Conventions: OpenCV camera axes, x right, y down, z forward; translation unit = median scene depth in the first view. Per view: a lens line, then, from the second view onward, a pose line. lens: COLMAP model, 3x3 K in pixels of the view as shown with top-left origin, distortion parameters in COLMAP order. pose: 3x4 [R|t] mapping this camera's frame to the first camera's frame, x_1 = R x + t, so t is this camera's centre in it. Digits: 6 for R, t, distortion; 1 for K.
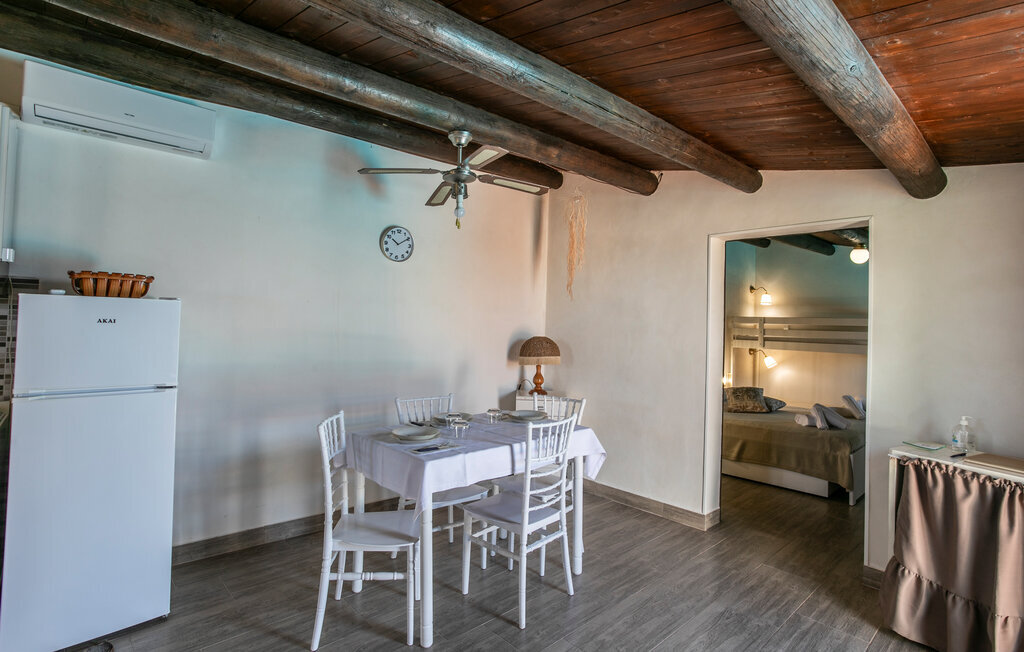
lens RADIAL K [[509.8, 0, 506.9], [0, 509.8, 307.2], [0, 0, 1]] dist [-0.055402, 0.035621]
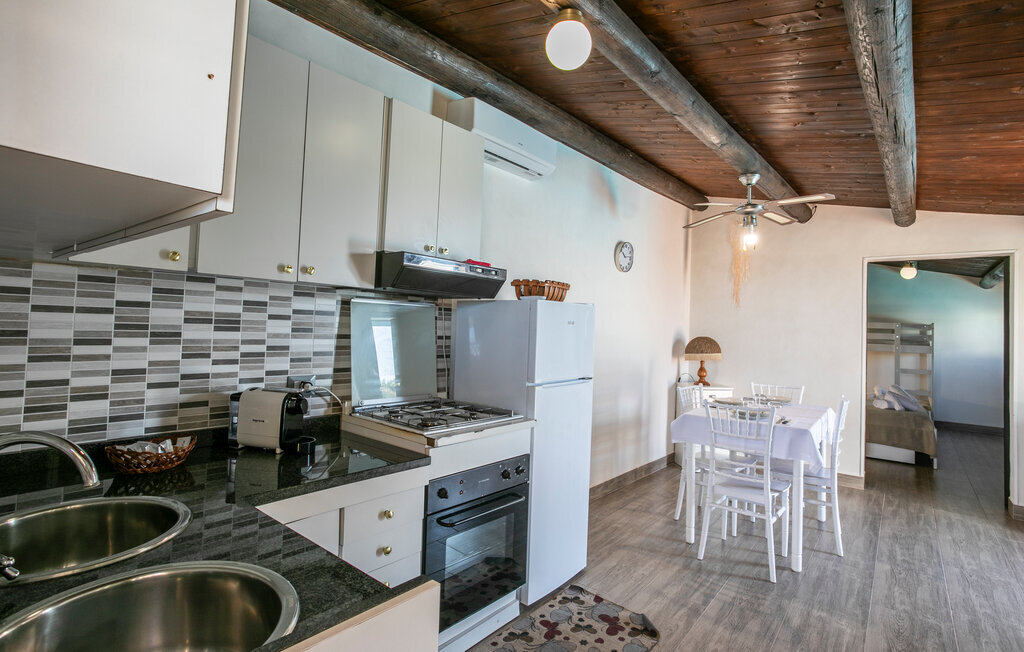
lens RADIAL K [[509.8, 0, 506.9], [0, 509.8, 307.2], [0, 0, 1]] dist [-0.055402, 0.035621]
pose [[0.987514, 0.015252, 0.156793, -0.655064], [-0.015373, 0.999882, -0.000444, -0.003344], [-0.156781, -0.001972, 0.987631, -0.105243]]
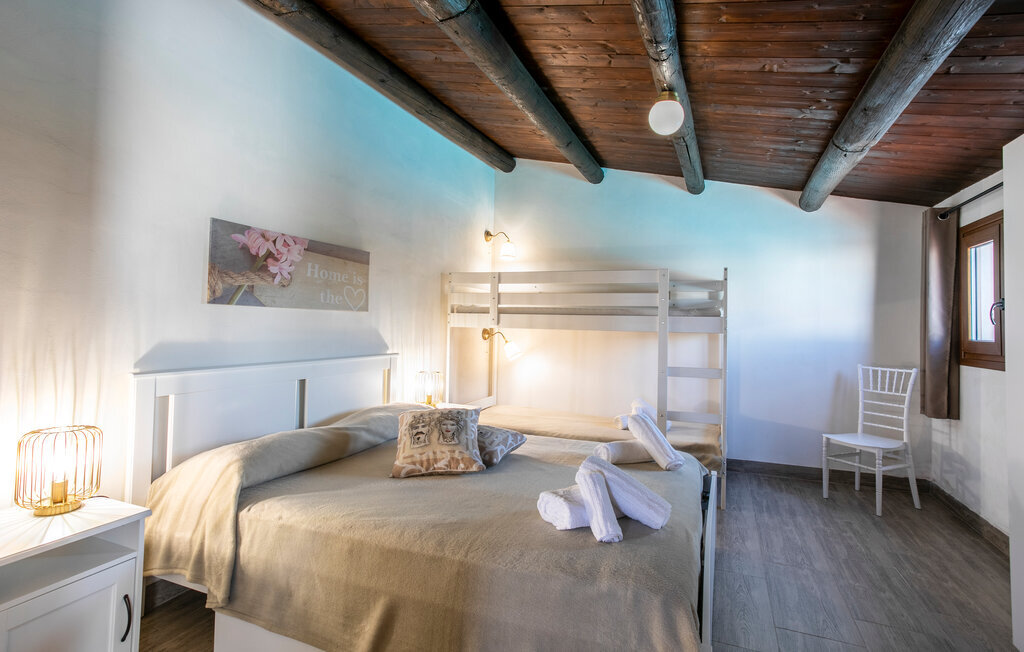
lens RADIAL K [[509.8, 0, 506.9], [0, 509.8, 307.2], [0, 0, 1]] dist [-0.055402, 0.035621]
pose [[0.909260, 0.000928, 0.416228, 0.509112], [-0.006886, 0.999894, 0.012814, 0.095253], [-0.416172, -0.014517, 0.909170, 0.859178]]
